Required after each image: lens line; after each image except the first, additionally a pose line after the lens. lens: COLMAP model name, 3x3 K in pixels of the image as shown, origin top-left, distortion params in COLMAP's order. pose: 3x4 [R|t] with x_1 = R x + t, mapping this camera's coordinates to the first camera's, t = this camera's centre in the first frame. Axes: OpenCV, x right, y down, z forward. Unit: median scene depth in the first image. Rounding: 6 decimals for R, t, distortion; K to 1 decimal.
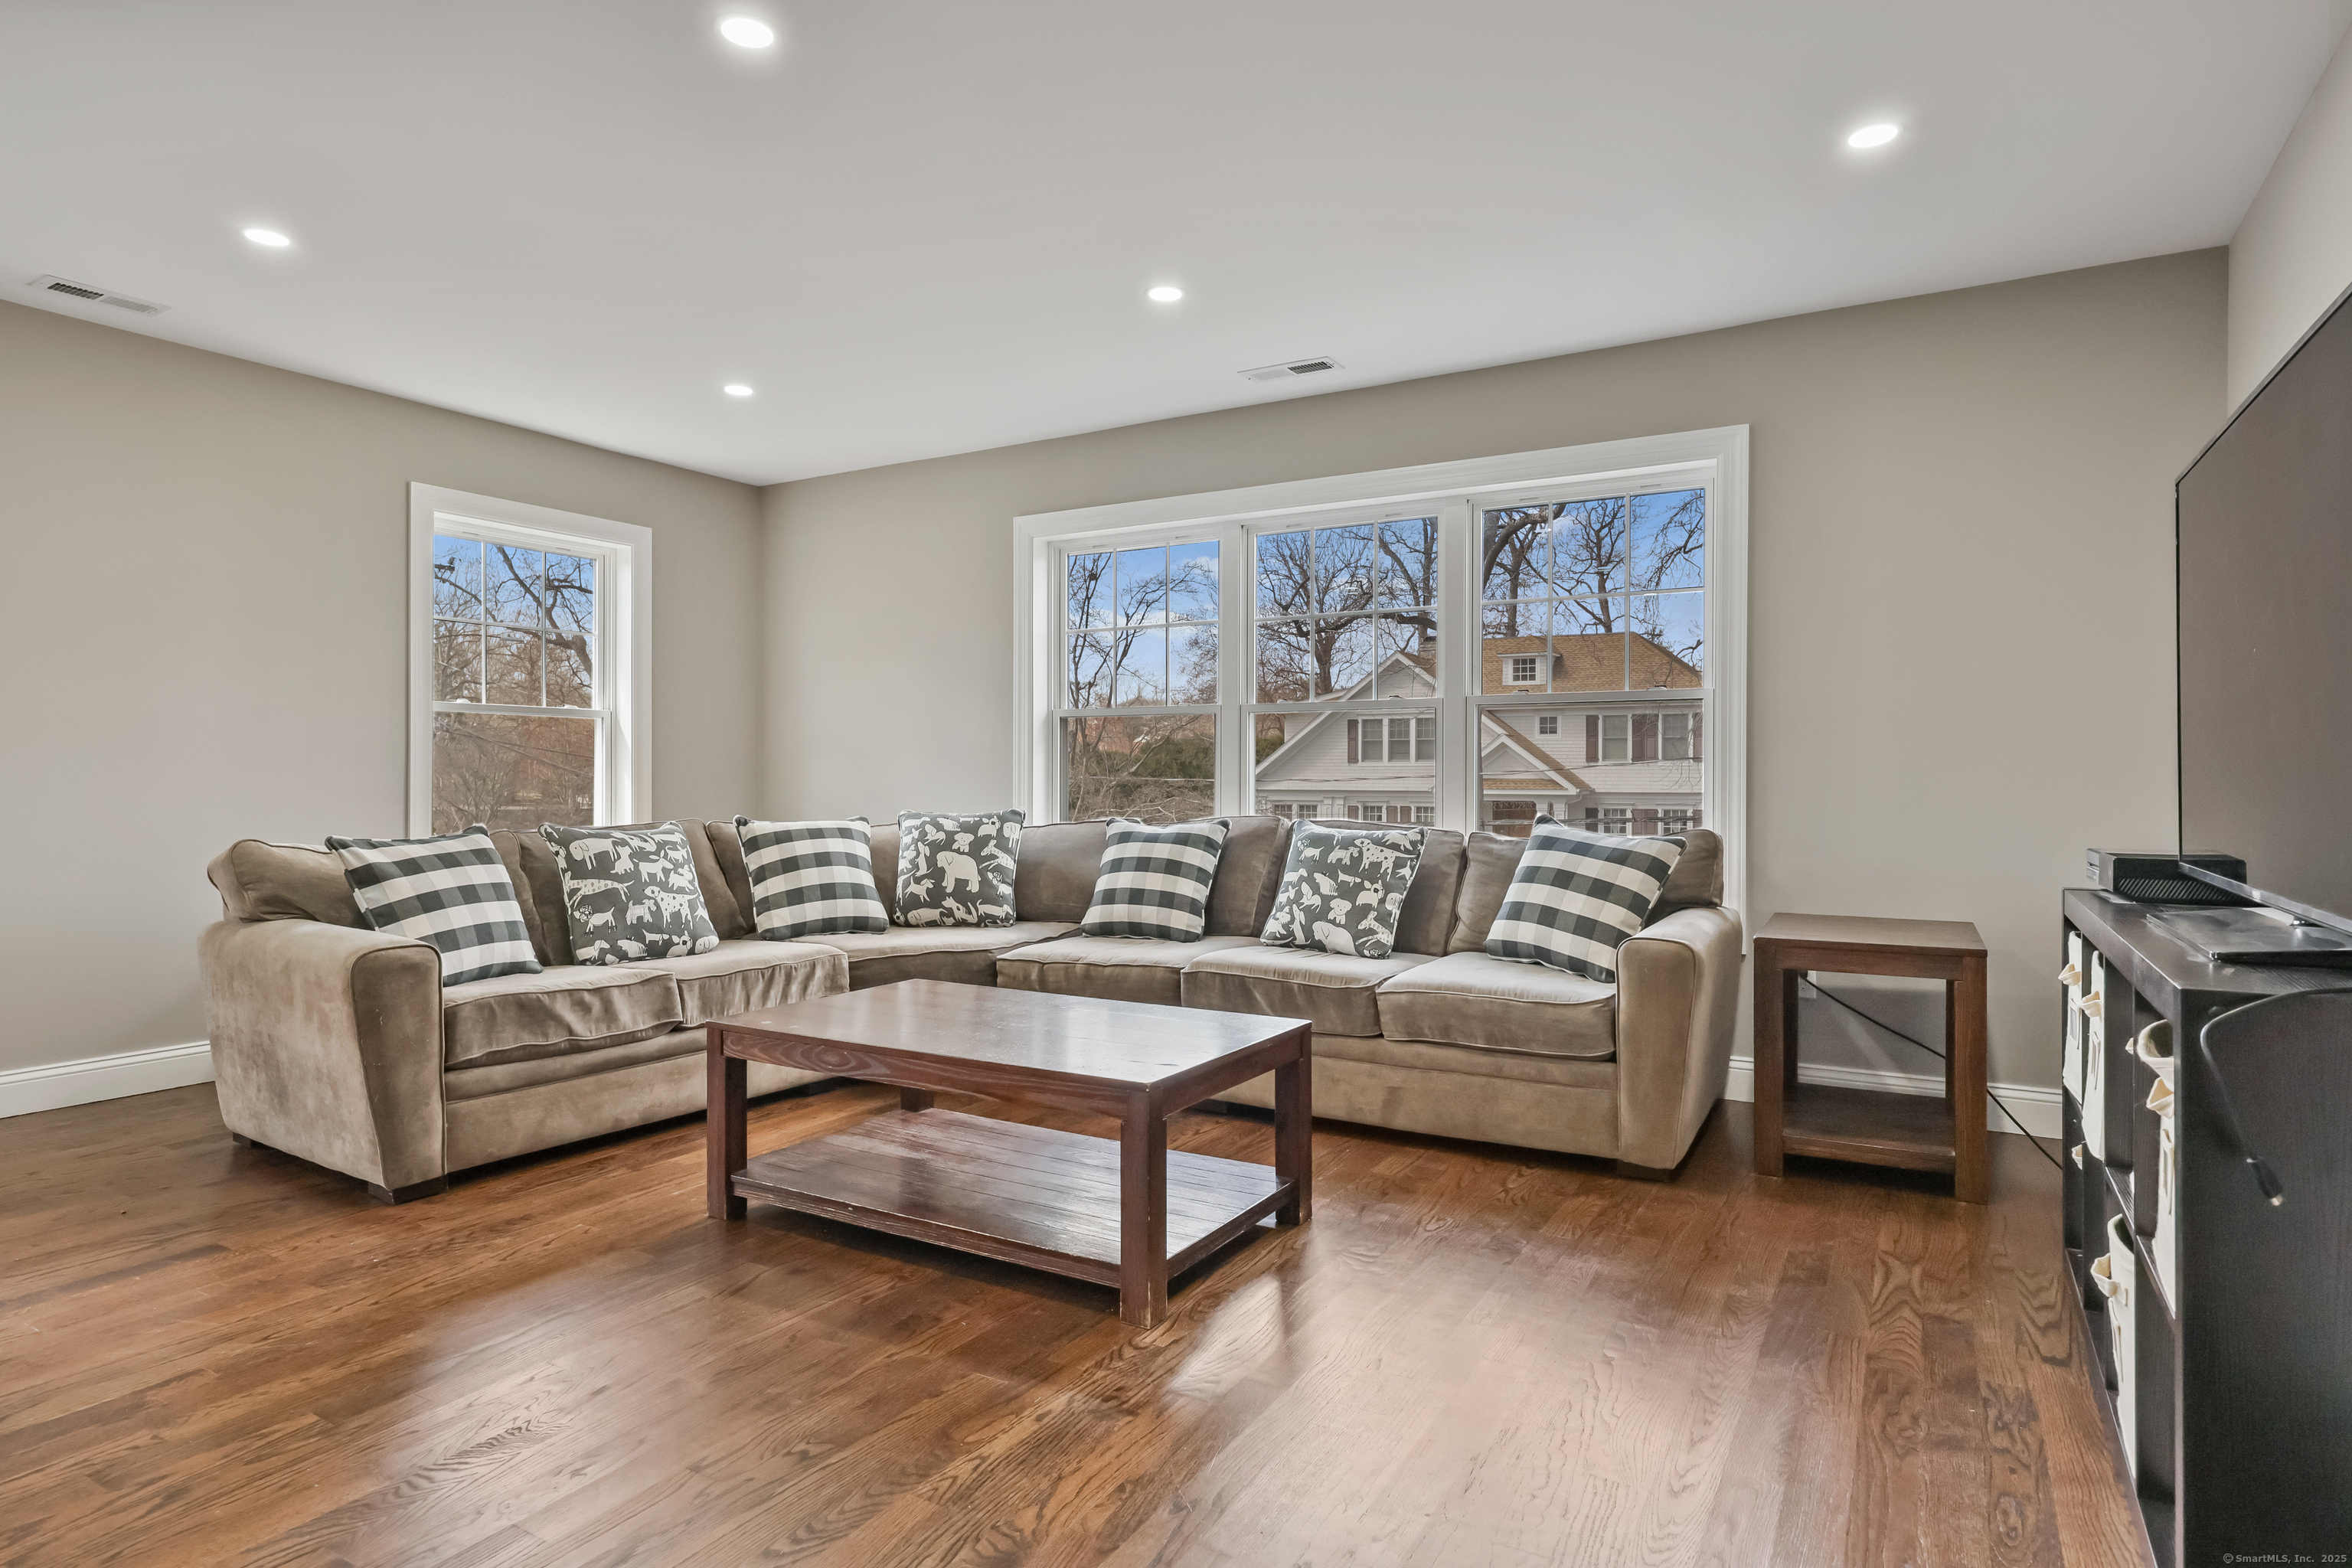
lens RADIAL K [[1274.0, 0, 1181.0], [0, 1274.0, 783.1], [0, 0, 1]] dist [0.003863, -0.000520]
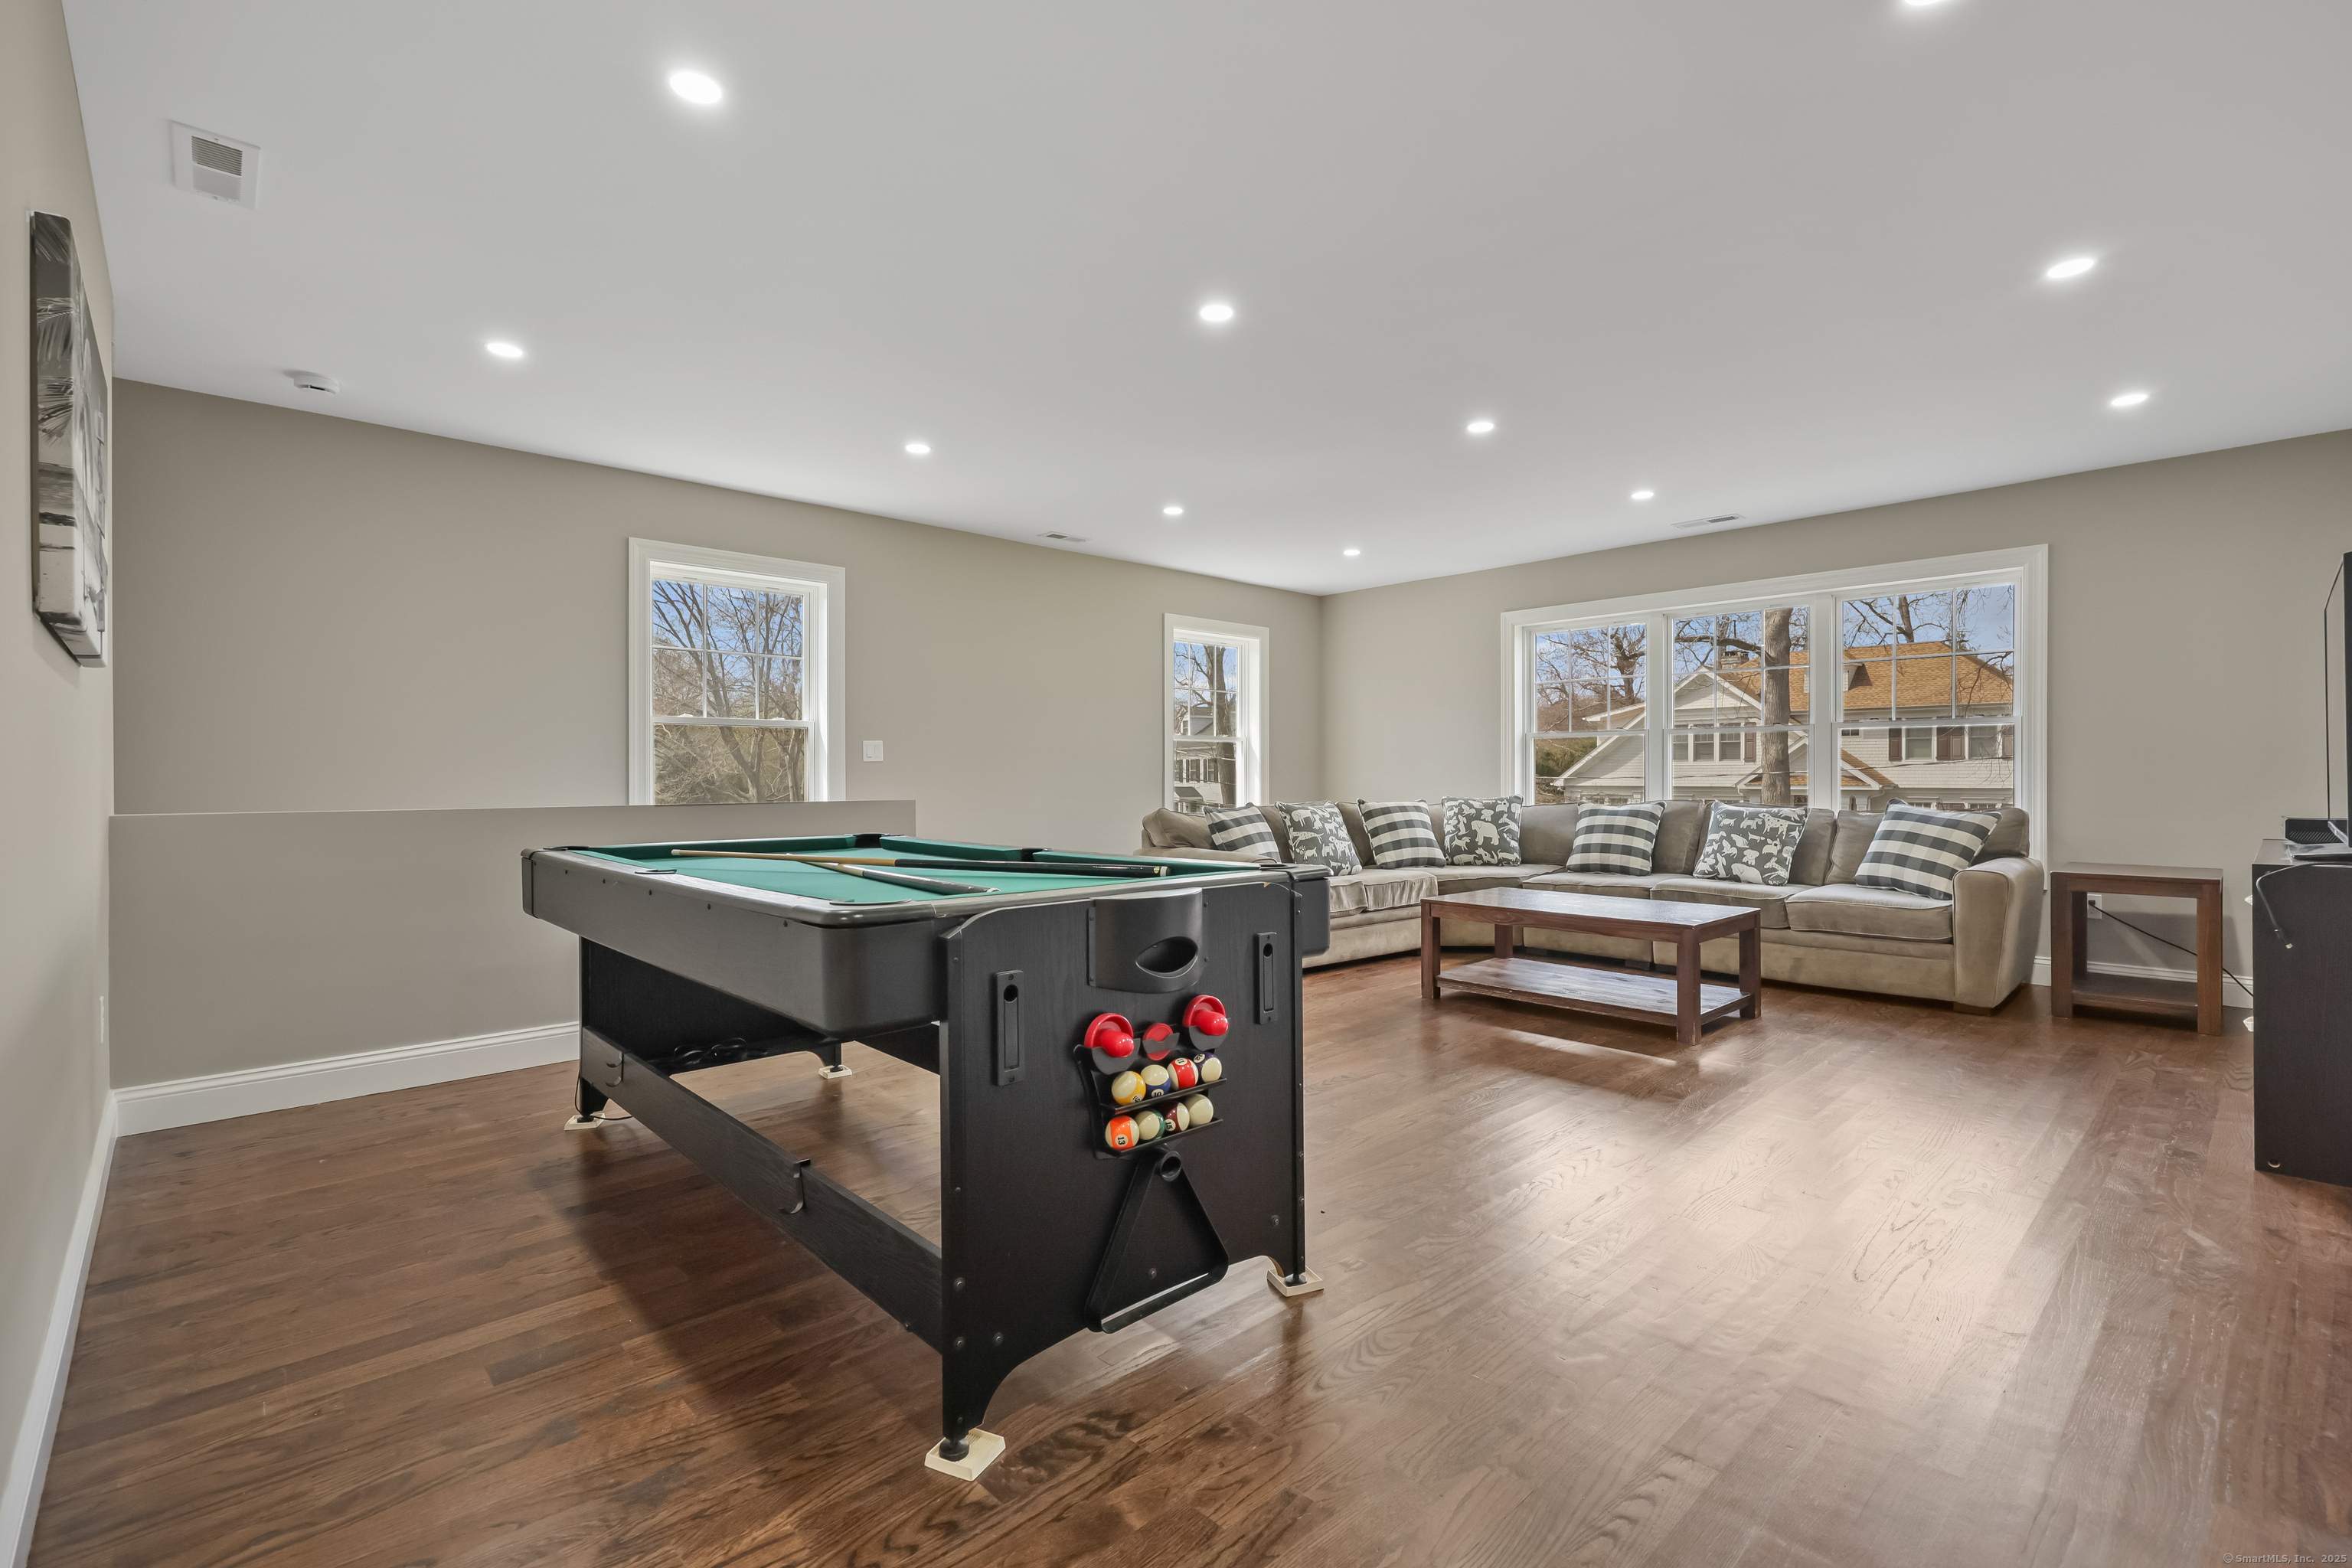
lens RADIAL K [[1054.0, 0, 1168.3], [0, 1054.0, 782.9], [0, 0, 1]] dist [-0.003670, -0.000031]
pose [[0.958684, -0.002039, -0.284465, -0.208285], [0.002462, 0.999996, 0.001131, 0.002257], [0.284462, -0.001784, 0.958686, -0.507754]]
